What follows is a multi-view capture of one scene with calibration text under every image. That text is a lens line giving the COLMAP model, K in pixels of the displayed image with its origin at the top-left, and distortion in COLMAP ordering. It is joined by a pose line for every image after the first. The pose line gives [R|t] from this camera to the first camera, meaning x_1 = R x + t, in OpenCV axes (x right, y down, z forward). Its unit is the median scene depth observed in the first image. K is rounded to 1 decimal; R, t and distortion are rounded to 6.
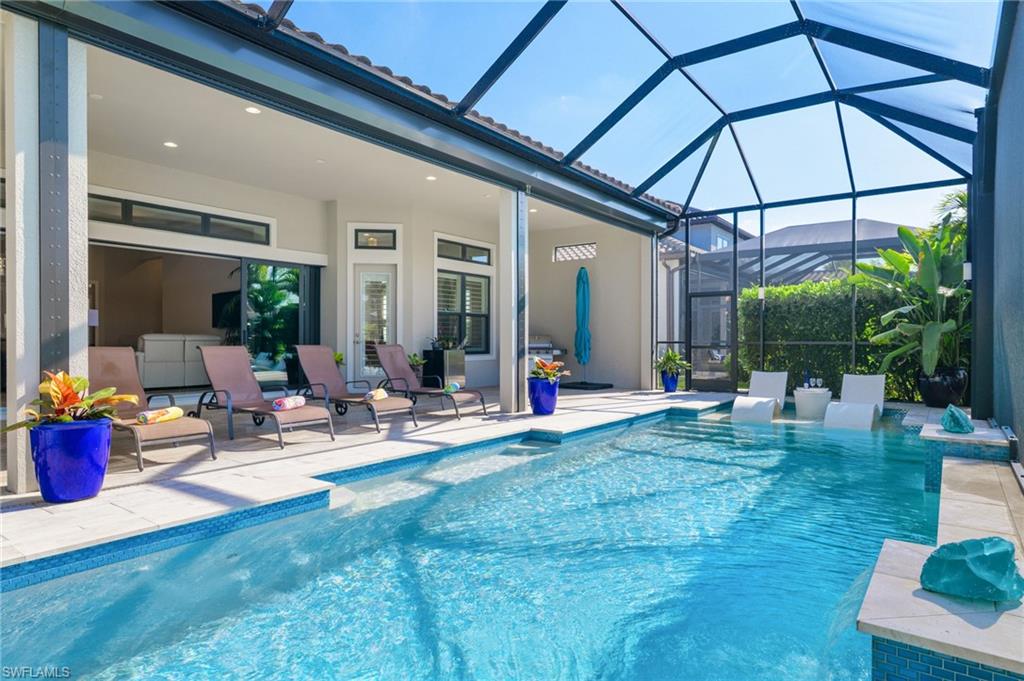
lens RADIAL K [[587.5, 0, 502.3], [0, 587.5, 342.0], [0, 0, 1]] dist [-0.001668, -0.000200]
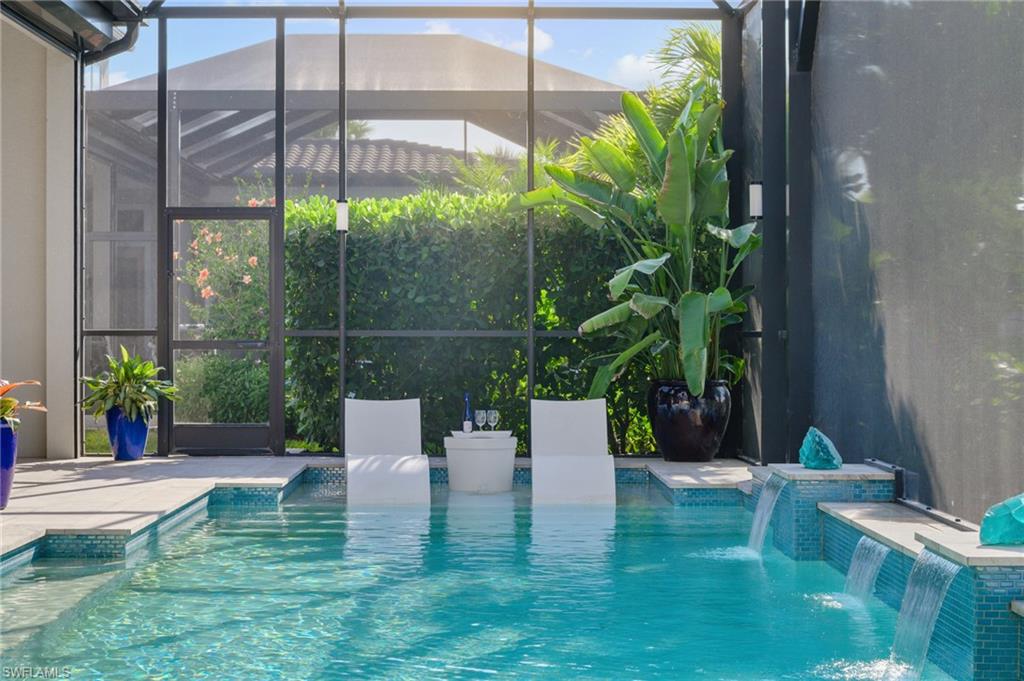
lens RADIAL K [[2064.6, 0, 512.0], [0, 2064.6, 340.5], [0, 0, 1]] dist [-0.203463, 0.122162]
pose [[0.785882, -0.002495, 0.618371, -0.381910], [0.001475, 0.999997, 0.002160, 0.003098], [-0.618374, -0.000786, 0.785883, -0.241480]]
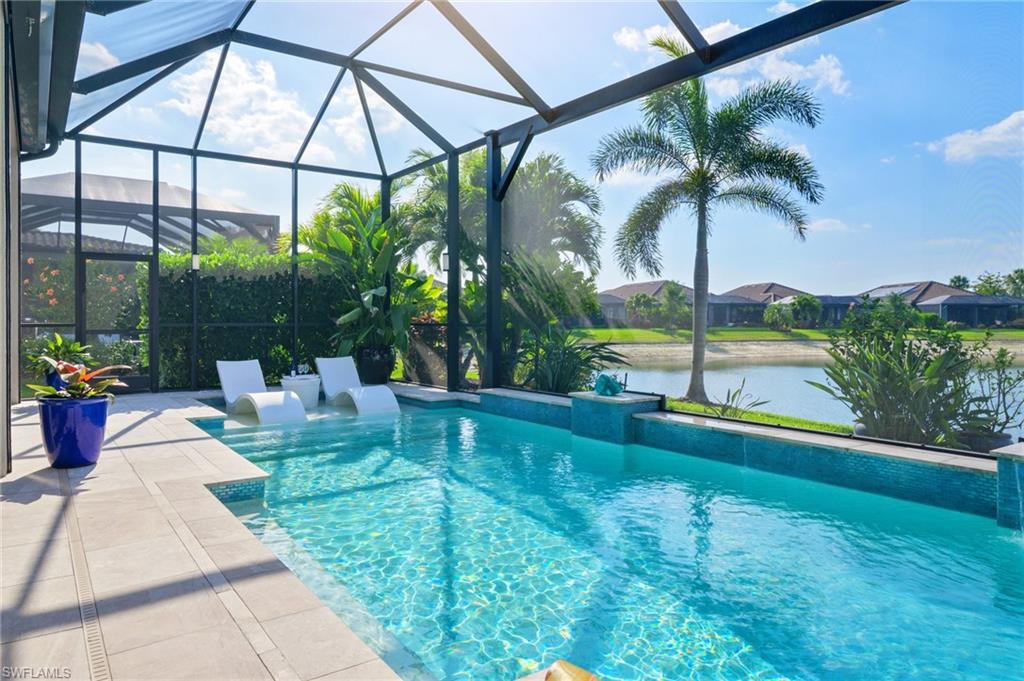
lens RADIAL K [[671.2, 0, 510.3], [0, 671.2, 317.0], [0, 0, 1]] dist [-0.003572, 0.000159]
pose [[0.293889, 0.001605, 0.955838, -0.297456], [0.003524, 0.999990, -0.002763, -0.005805], [-0.955833, 0.004180, 0.293880, 0.334536]]
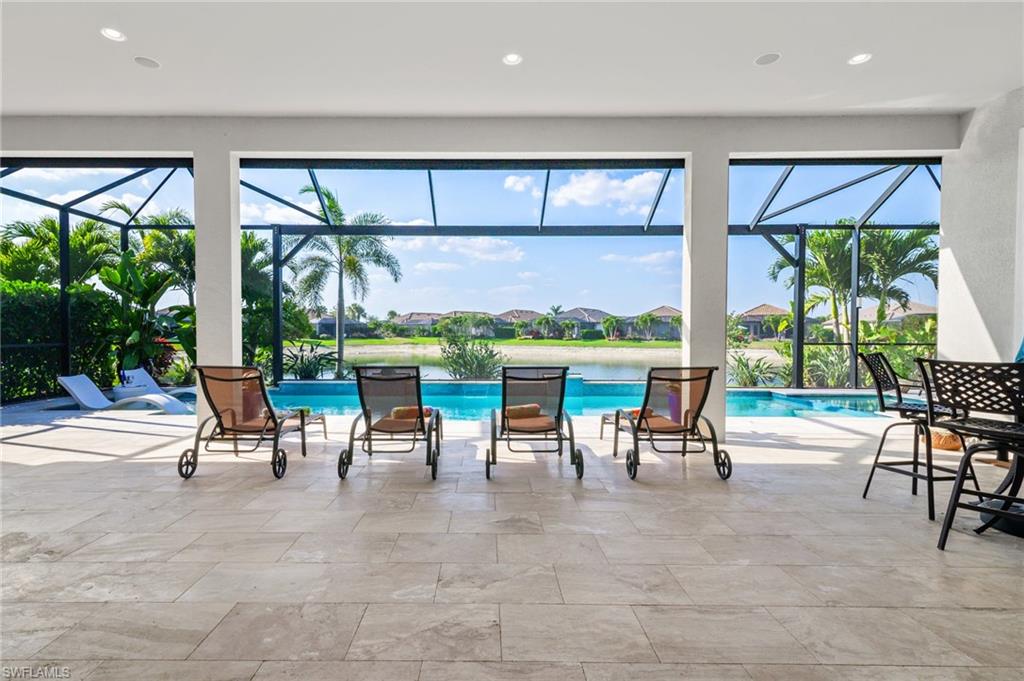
lens RADIAL K [[499.0, 0, 481.7], [0, 499.0, 345.9], [0, 0, 1]] dist [0.014455, 0.000019]
pose [[-0.605089, -0.024263, 0.795788, -0.569164], [0.000449, 0.999525, 0.030816, -0.023030], [-0.796158, 0.019003, -0.604791, 0.878680]]
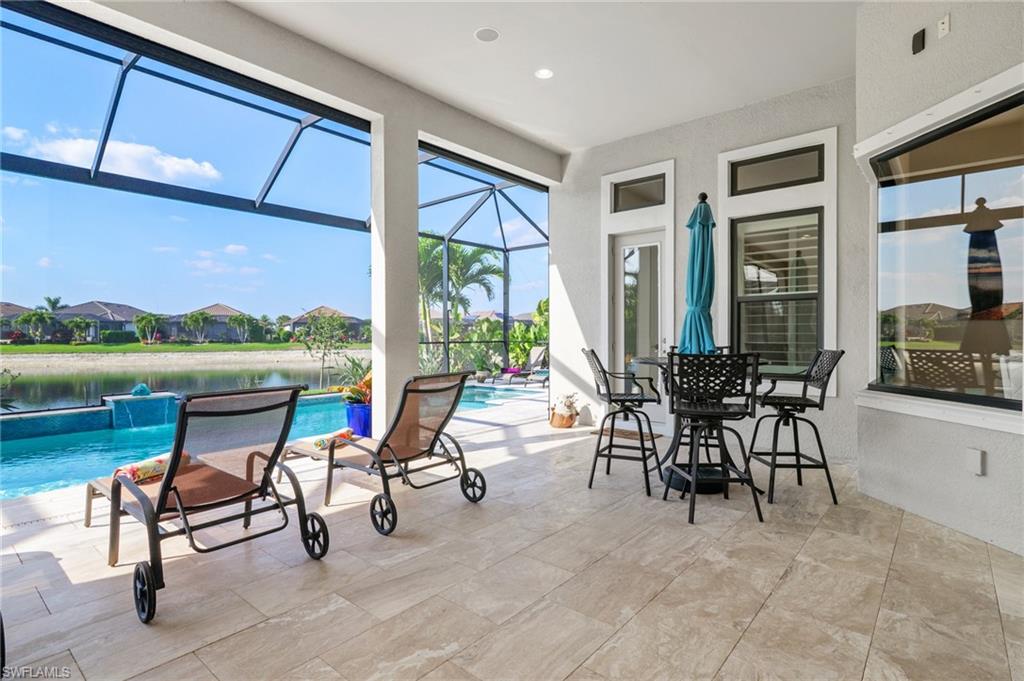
lens RADIAL K [[520.0, 0, 512.0], [0, 520.0, 340.5], [0, 0, 1]] dist [0.003186, 0.001115]
pose [[-0.998926, 0.000432, 0.046328, -0.418504], [0.001261, 0.999840, 0.017859, -0.020744], [-0.046313, 0.017898, -0.998767, 0.836821]]
